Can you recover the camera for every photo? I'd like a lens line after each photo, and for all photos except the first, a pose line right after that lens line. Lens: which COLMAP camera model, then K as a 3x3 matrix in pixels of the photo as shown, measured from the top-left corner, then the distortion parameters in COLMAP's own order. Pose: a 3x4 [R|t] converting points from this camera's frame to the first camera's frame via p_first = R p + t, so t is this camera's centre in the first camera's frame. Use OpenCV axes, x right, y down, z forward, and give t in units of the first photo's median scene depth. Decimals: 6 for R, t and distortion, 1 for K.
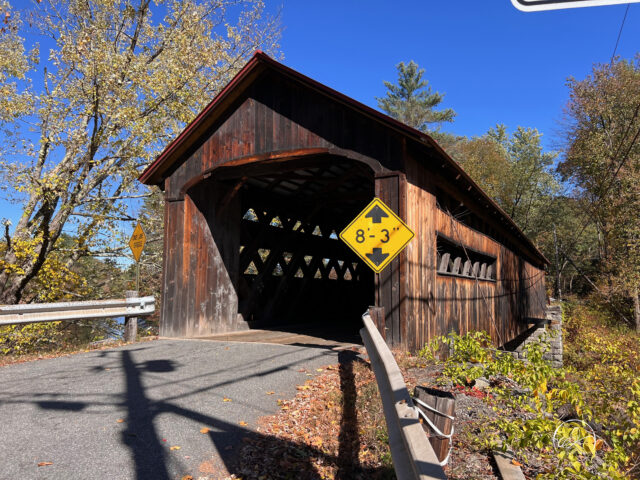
lens RADIAL K [[483.7, 0, 323.1], [0, 483.7, 246.2], [0, 0, 1]] dist [0.040295, -0.025583]
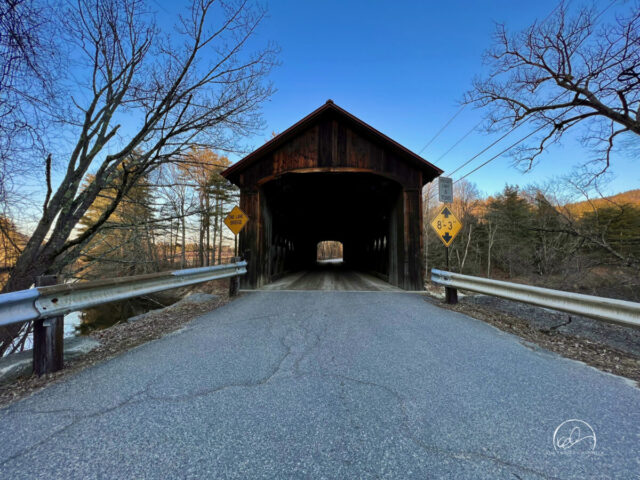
lens RADIAL K [[257.1, 0, 320.4], [0, 257.1, 235.7], [0, 0, 1]] dist [0.003296, 0.000319]
pose [[0.903909, 0.032463, 0.426491, -0.445502], [-0.040579, 0.999127, 0.009954, 0.015635], [-0.425796, -0.026304, 0.904437, 0.246532]]
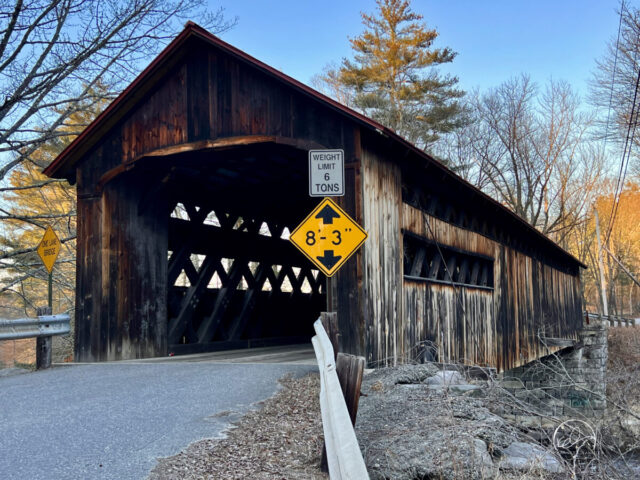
lens RADIAL K [[733.5, 0, 321.7], [0, 733.5, 246.9], [0, 0, 1]] dist [0.035097, 0.000000]
pose [[0.997708, -0.020427, 0.064511, 0.004351], [0.020526, 0.999789, -0.000874, -0.001659], [-0.064479, 0.002196, 0.997917, -0.275375]]
